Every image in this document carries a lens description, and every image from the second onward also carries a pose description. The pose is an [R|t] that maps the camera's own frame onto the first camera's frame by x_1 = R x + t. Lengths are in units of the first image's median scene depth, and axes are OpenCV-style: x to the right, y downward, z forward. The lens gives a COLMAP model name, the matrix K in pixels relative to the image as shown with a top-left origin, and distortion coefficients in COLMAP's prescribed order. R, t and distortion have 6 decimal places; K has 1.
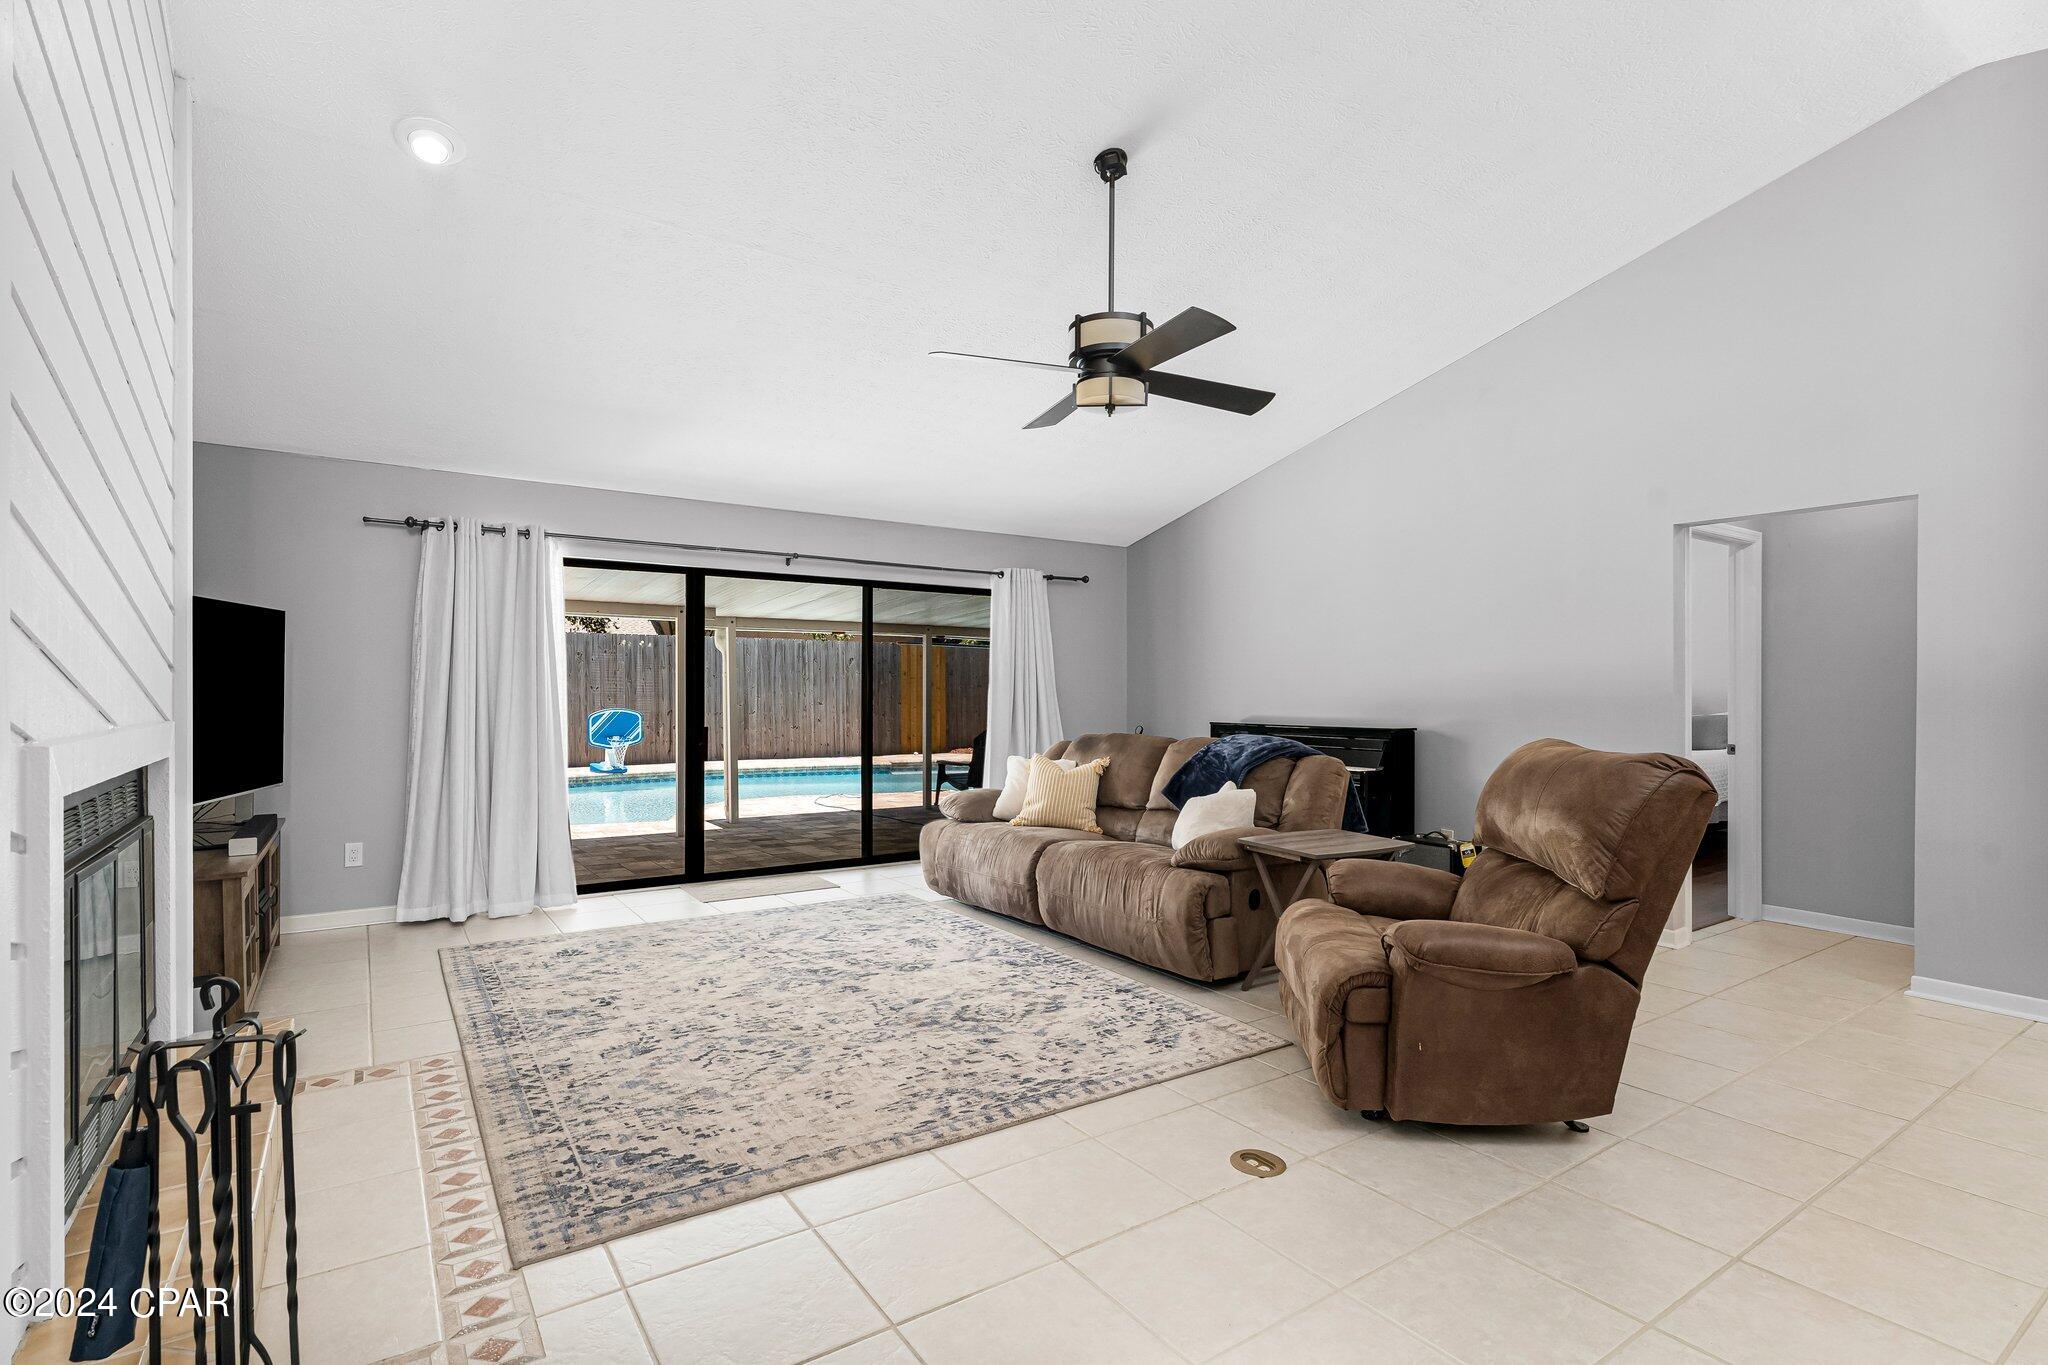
lens RADIAL K [[976.2, 0, 1023.7], [0, 976.2, 689.8], [0, 0, 1]] dist [-0.000166, 0.001396]
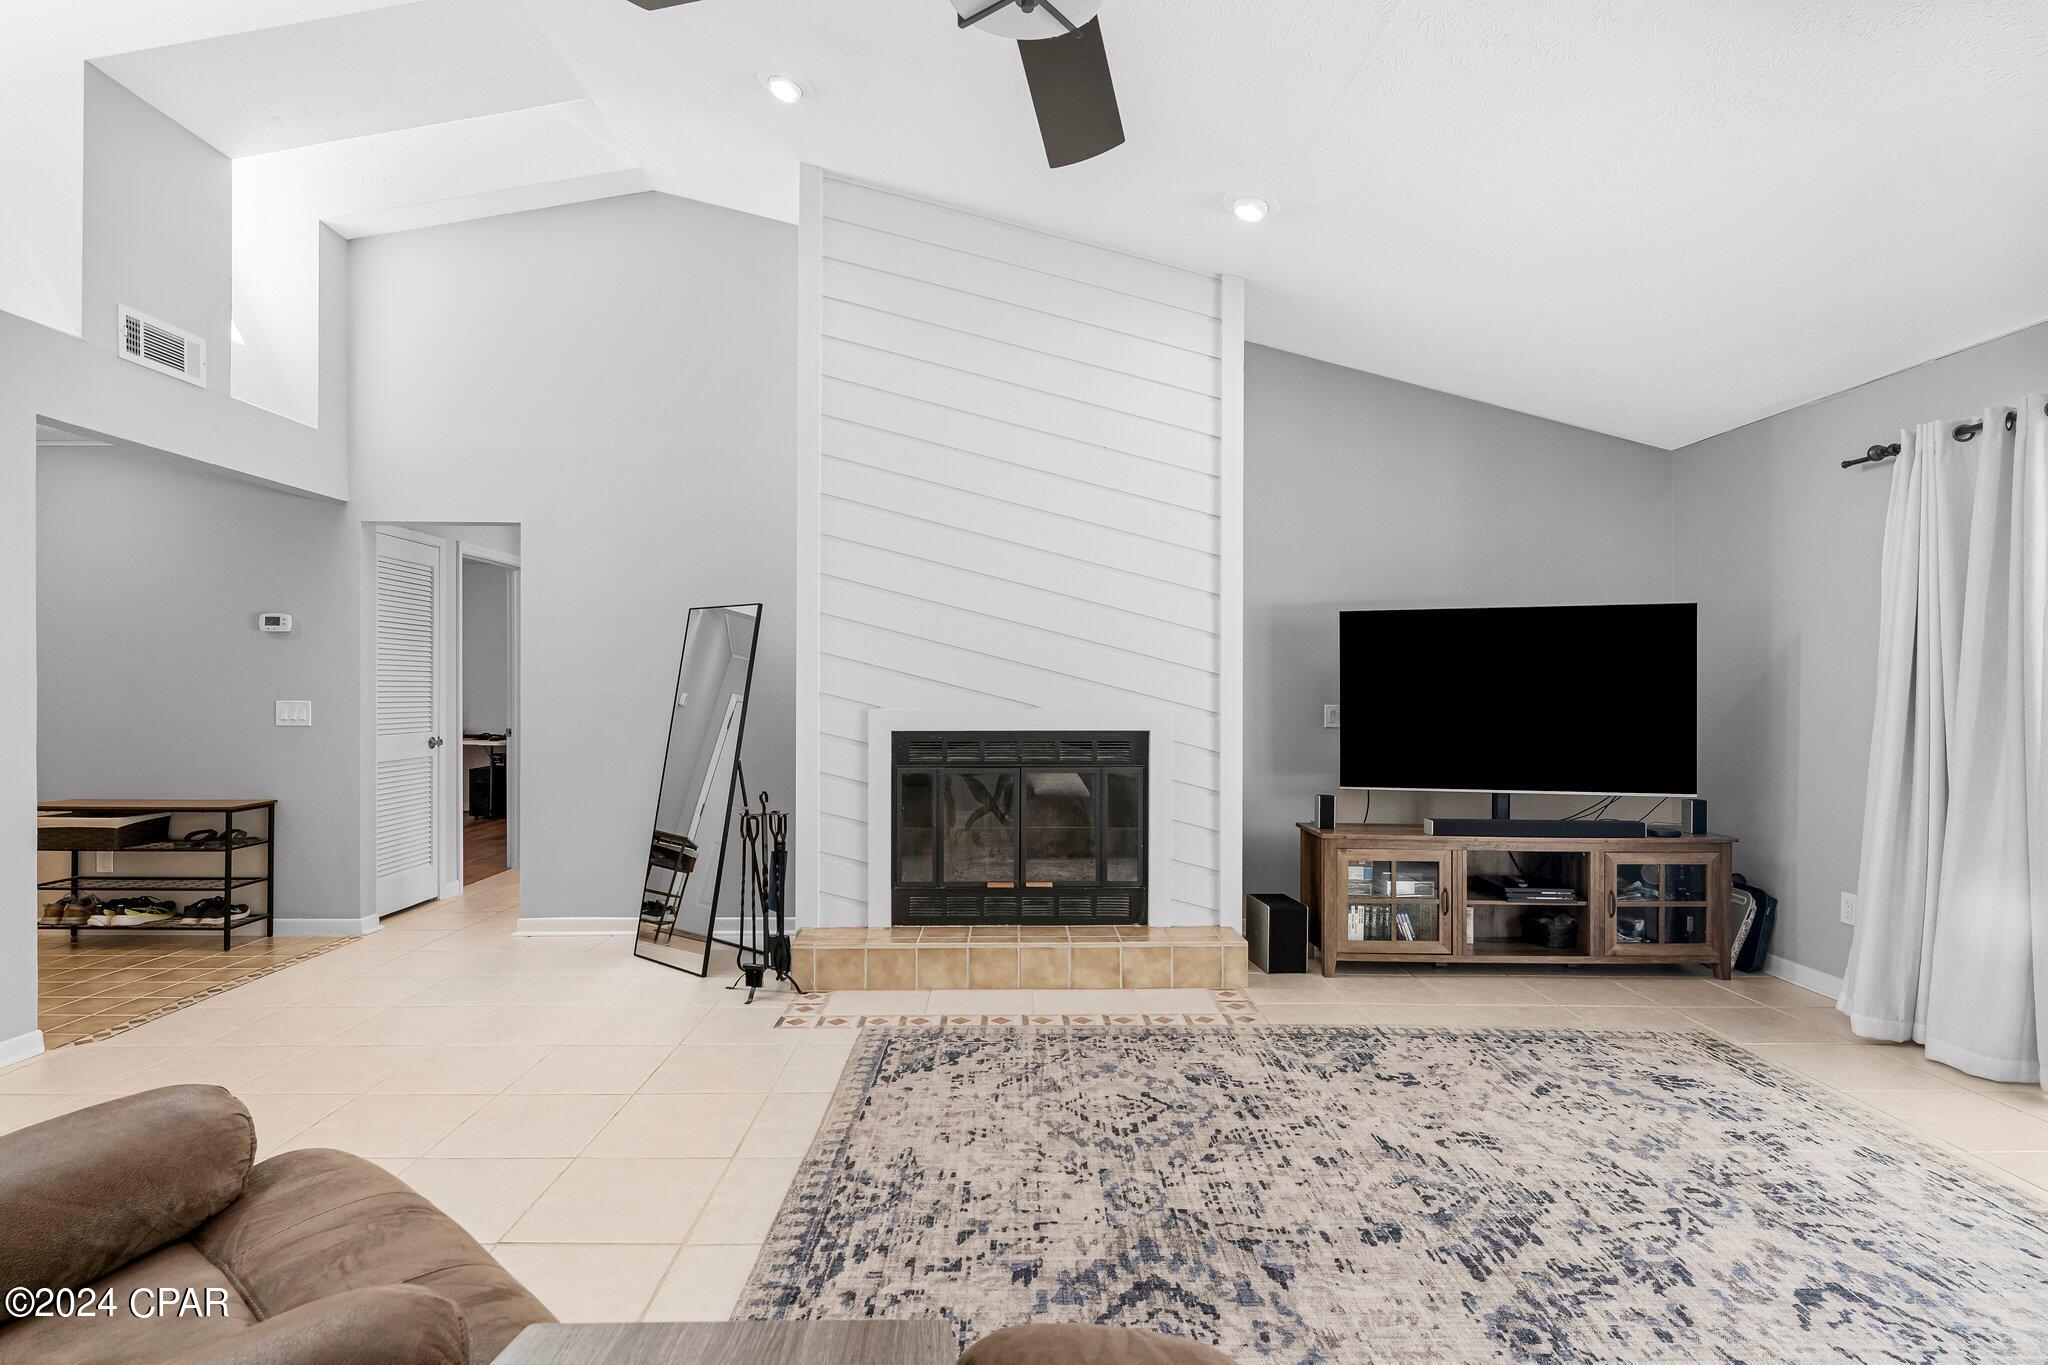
lens RADIAL K [[999.0, 0, 1012.5], [0, 999.0, 688.0], [0, 0, 1]] dist [-0.000616, 0.000295]
pose [[-0.557999, -0.003558, -0.829834, 0.422301], [-0.003855, 0.999991, -0.001695, 0.001962], [0.829833, 0.002253, -0.558007, 1.181165]]
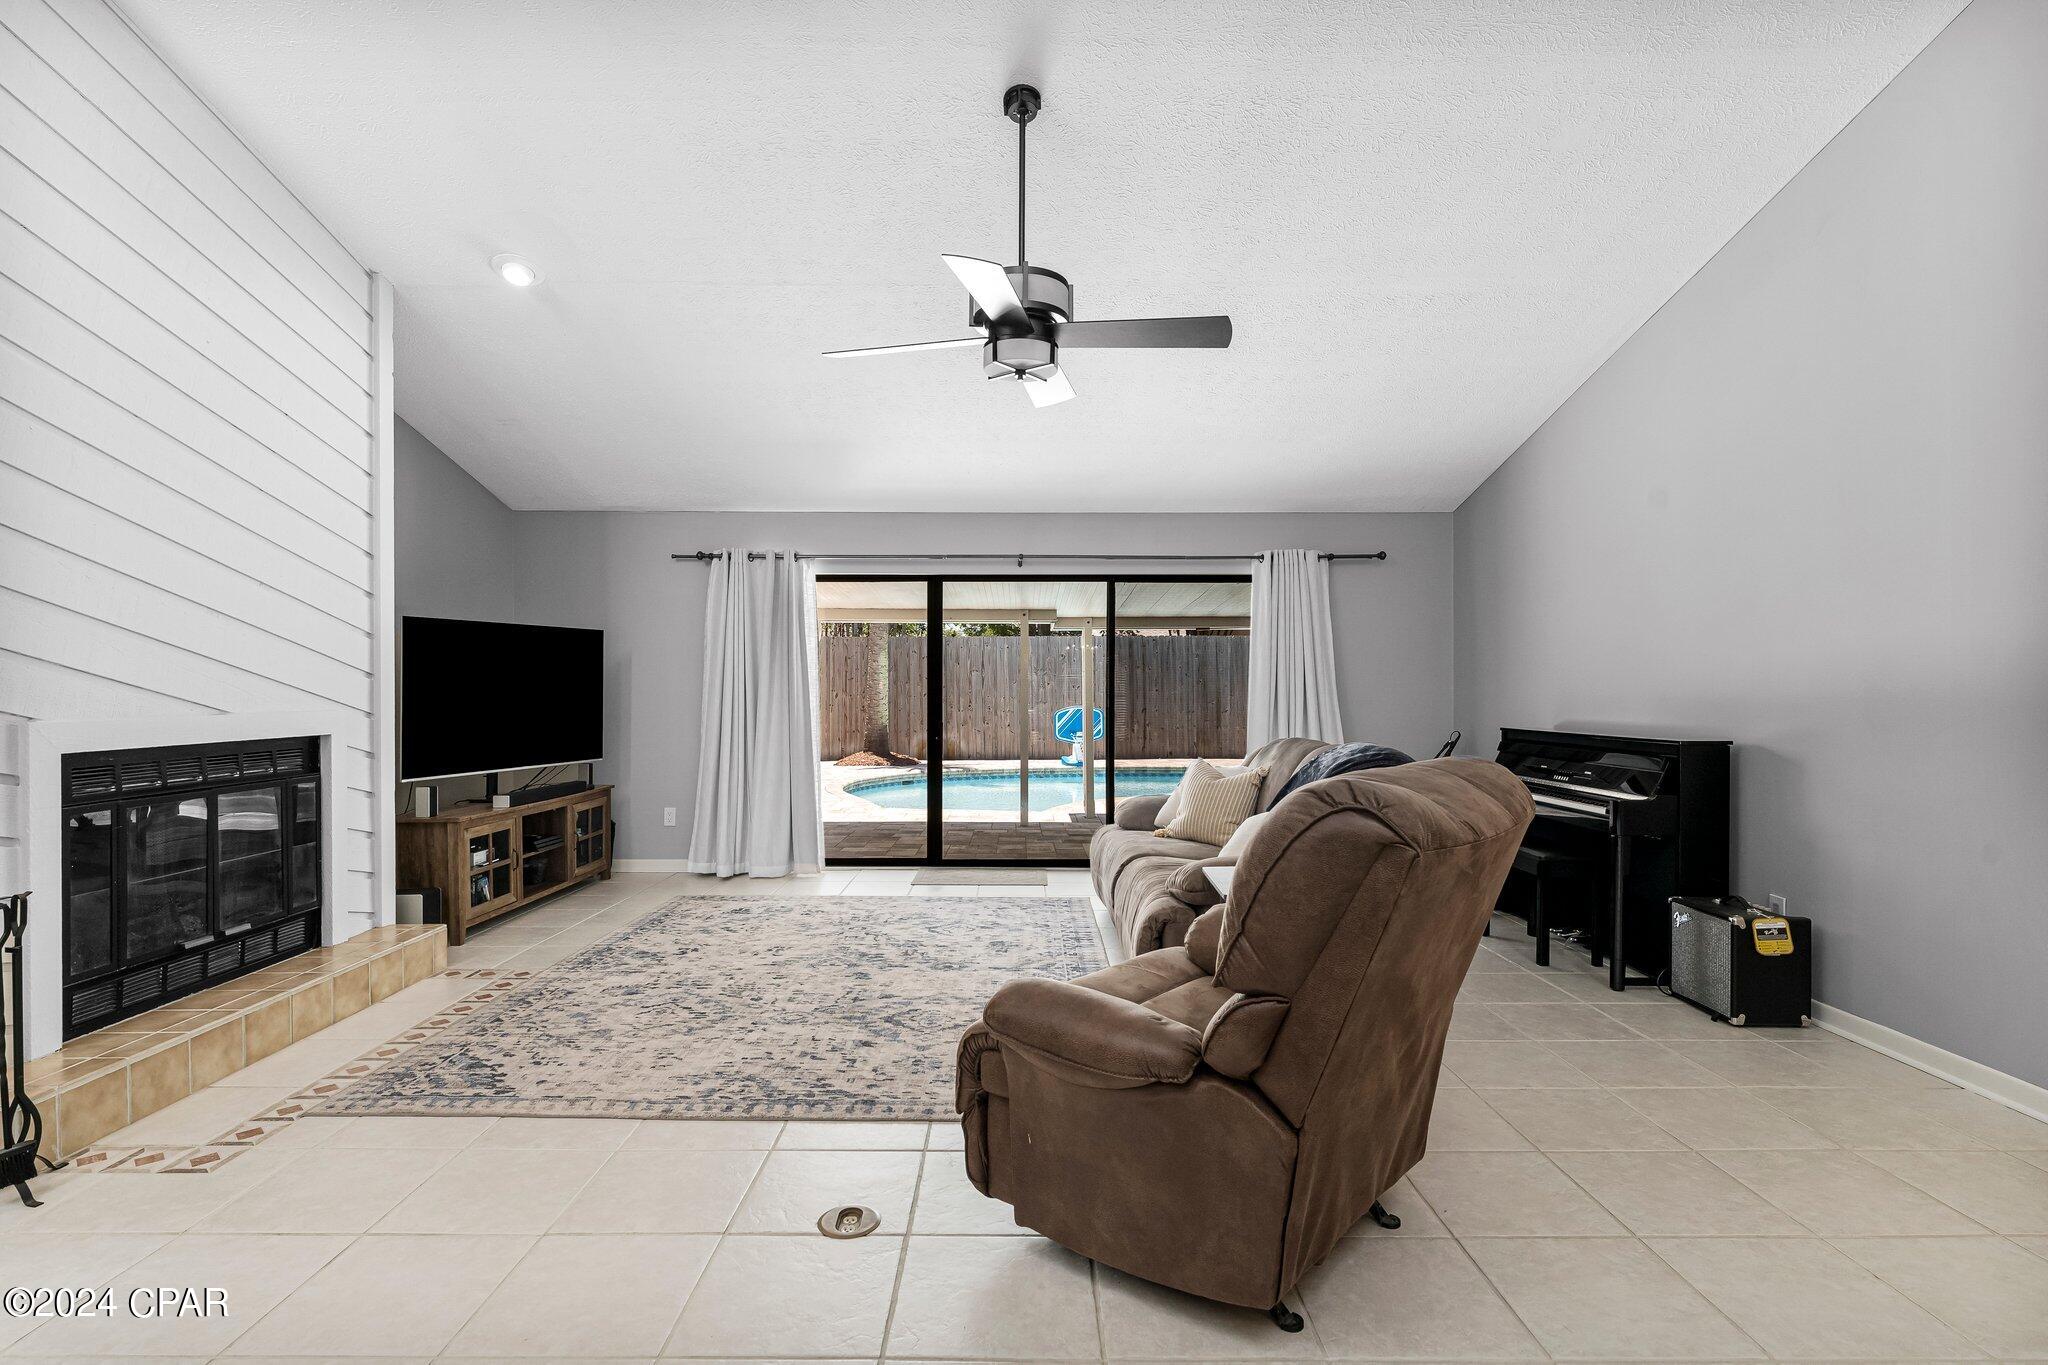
lens RADIAL K [[999.0, 0, 1019.0], [0, 999.0, 691.3], [0, 0, 1]] dist [-0.000616, 0.000295]
pose [[0.824436, -0.002230, -0.565950, 0.584624], [0.003476, 0.999993, 0.001123, 0.003665], [0.565944, -0.002893, 0.824439, 0.229345]]
